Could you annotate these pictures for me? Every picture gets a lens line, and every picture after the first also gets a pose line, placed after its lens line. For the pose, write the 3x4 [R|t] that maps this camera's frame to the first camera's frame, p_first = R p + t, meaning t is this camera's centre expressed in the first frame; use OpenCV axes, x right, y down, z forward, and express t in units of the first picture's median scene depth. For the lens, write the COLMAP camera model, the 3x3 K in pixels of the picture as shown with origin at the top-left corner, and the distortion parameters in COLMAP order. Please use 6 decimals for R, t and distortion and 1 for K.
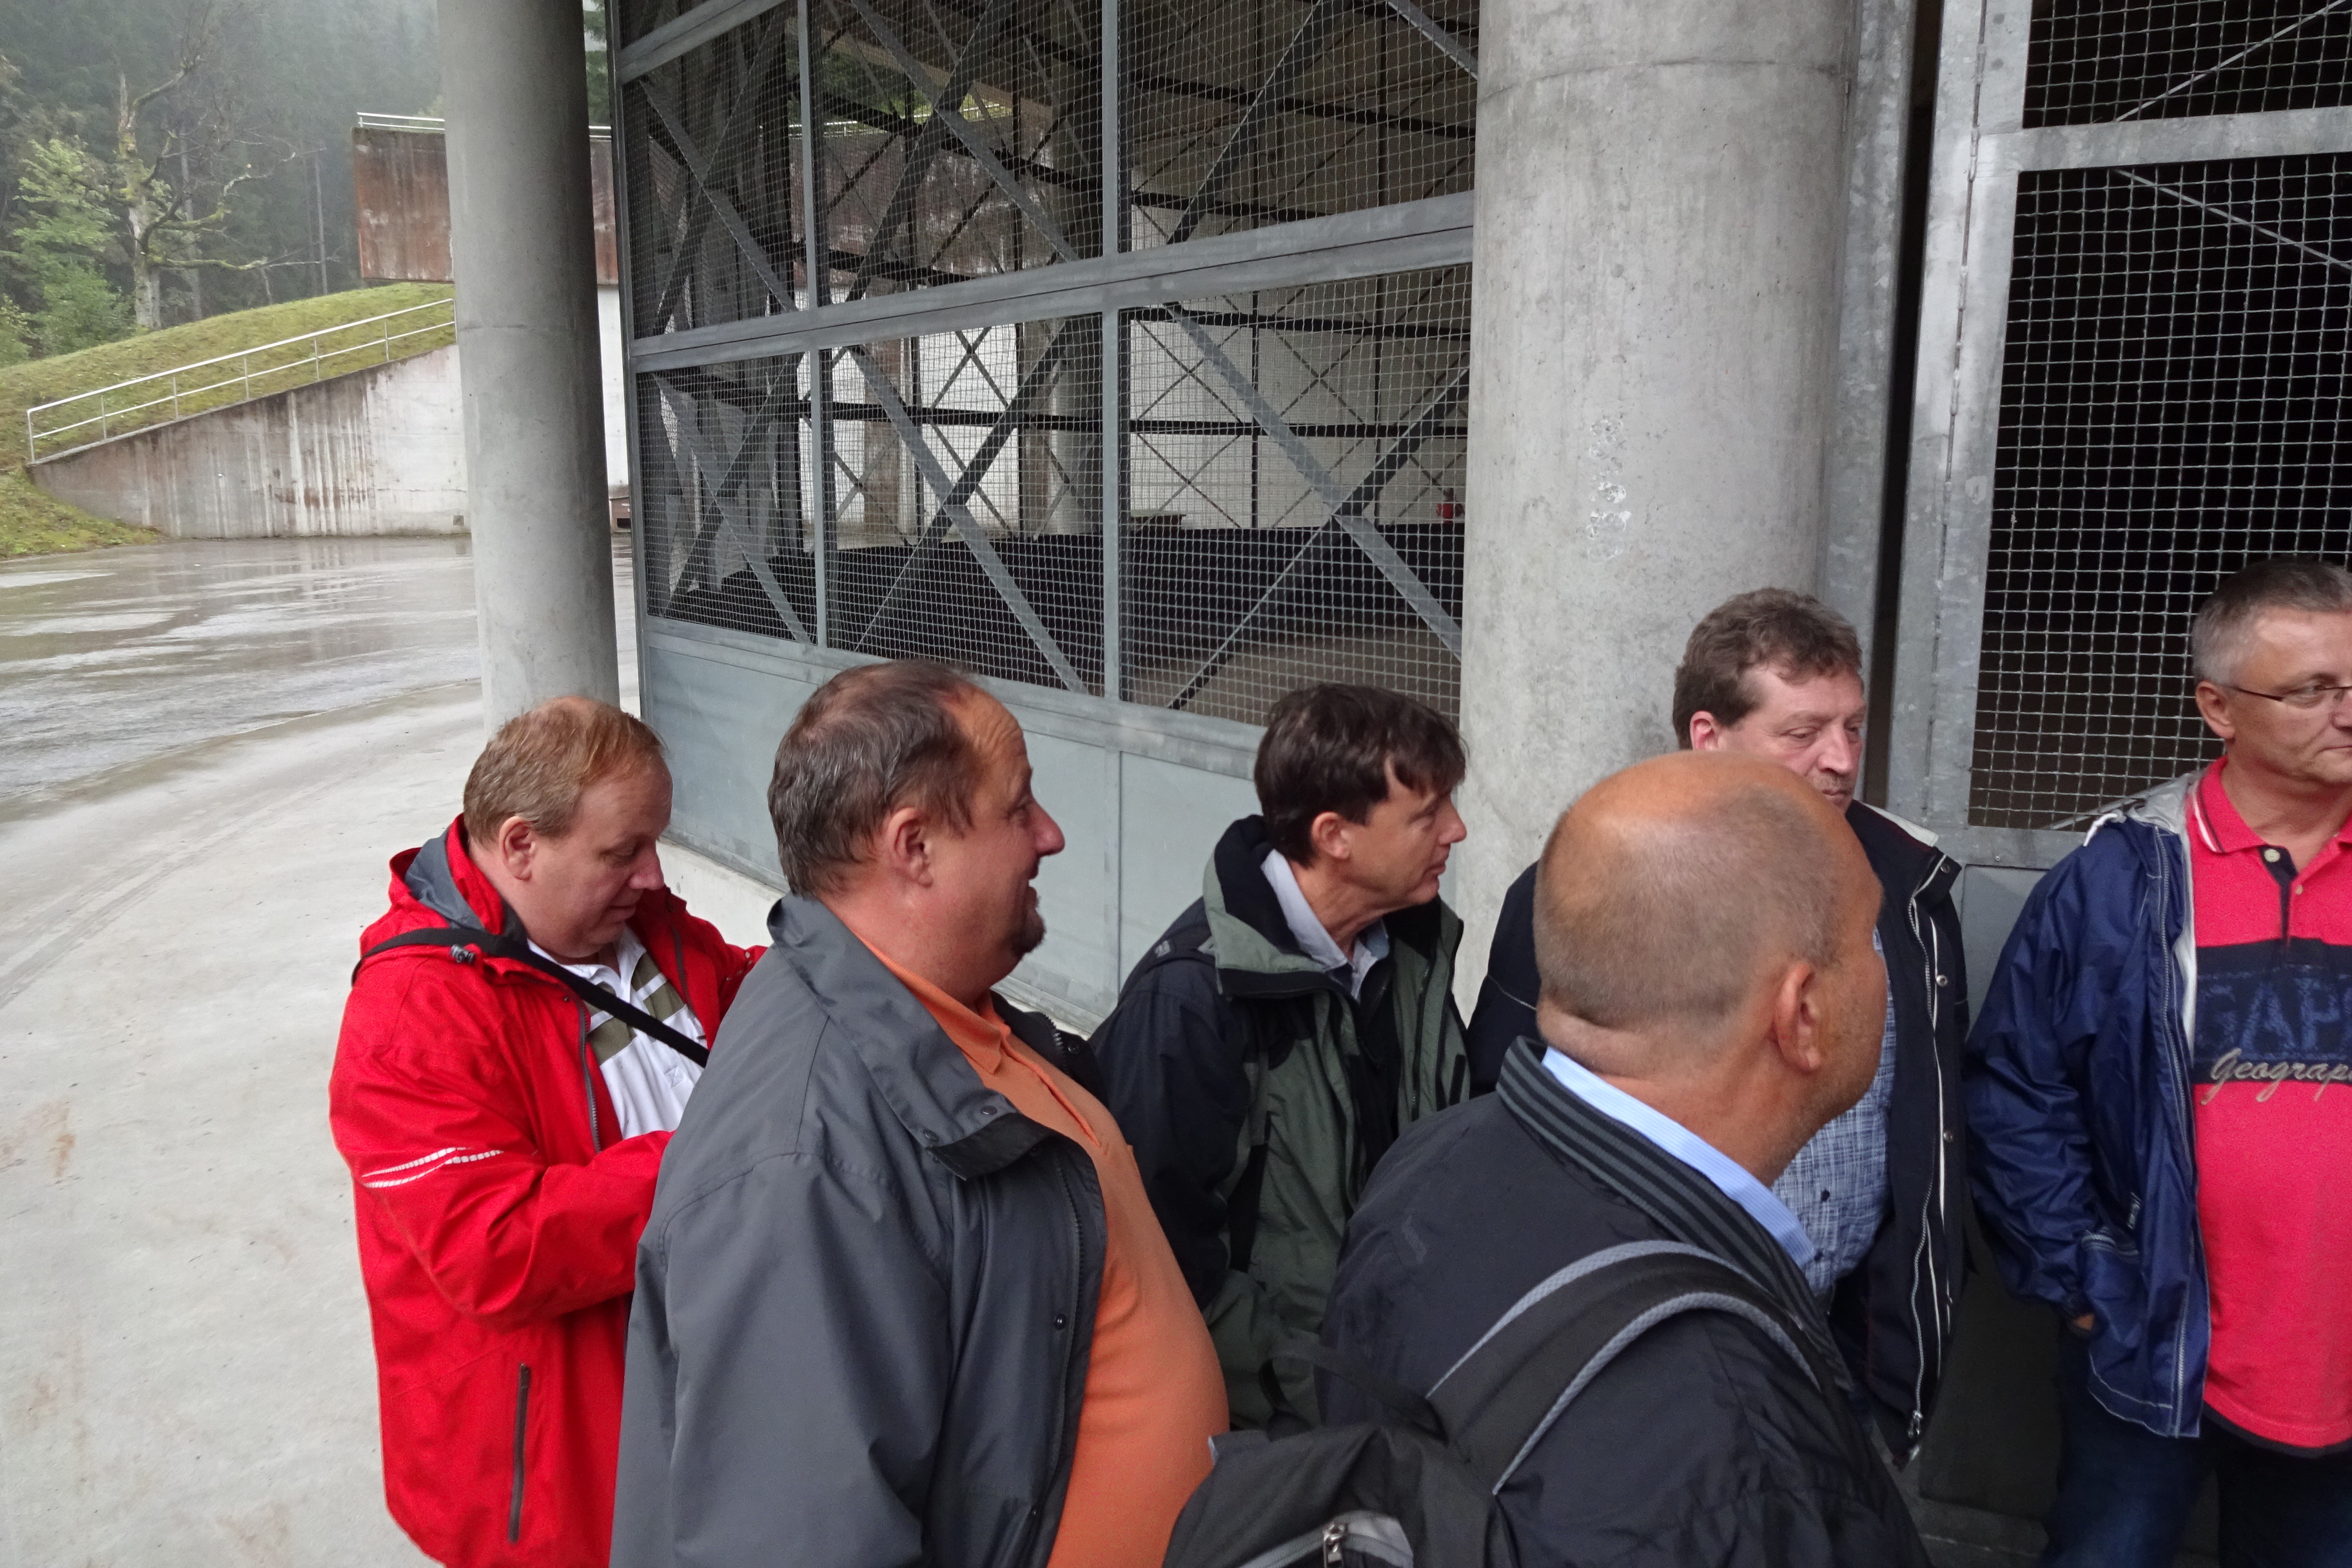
lens RADIAL K [[1739.4, 0, 1197.9], [0, 1739.4, 776.8], [0, 0, 1]] dist [0.000916, -0.003882]
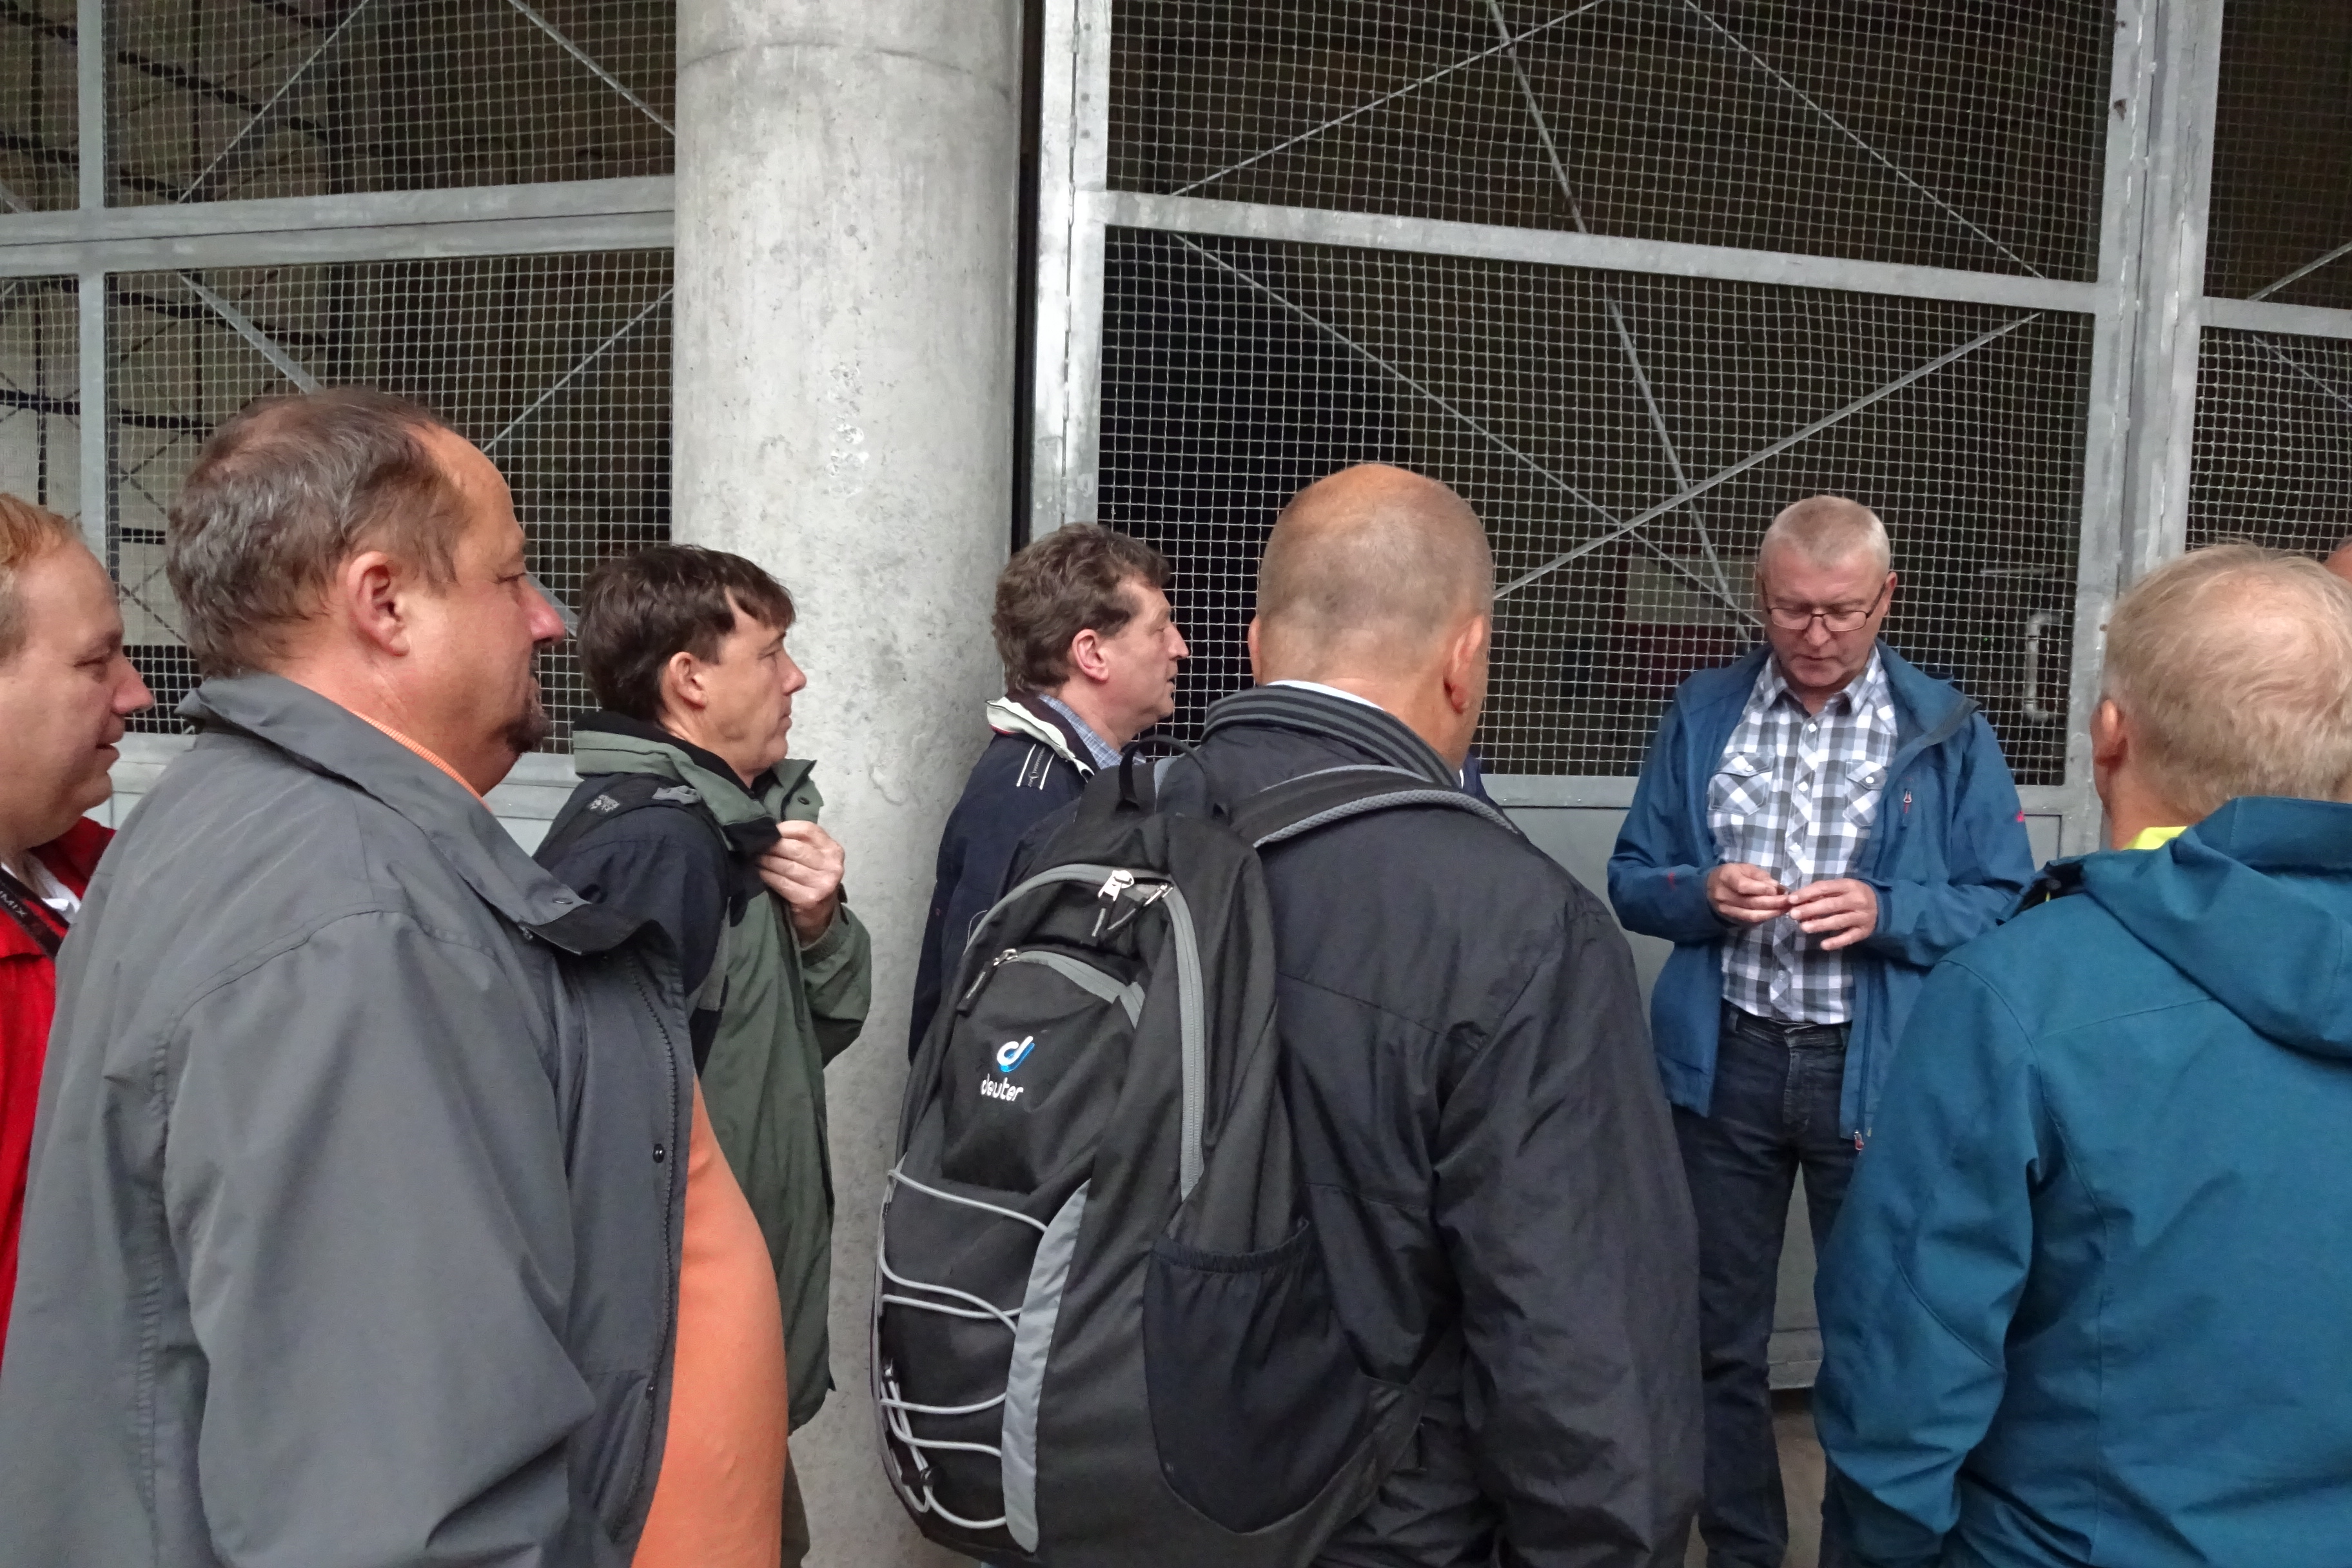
lens RADIAL K [[1739.4, 0, 1220.1], [0, 1739.4, 784.1], [0, 0, 1]] dist [0.000916, -0.003882]
pose [[0.797062, -0.028563, 0.603221, -0.211240], [0.077786, 0.995416, -0.055649, 0.116905], [-0.598866, 0.091278, 0.795630, 0.019511]]
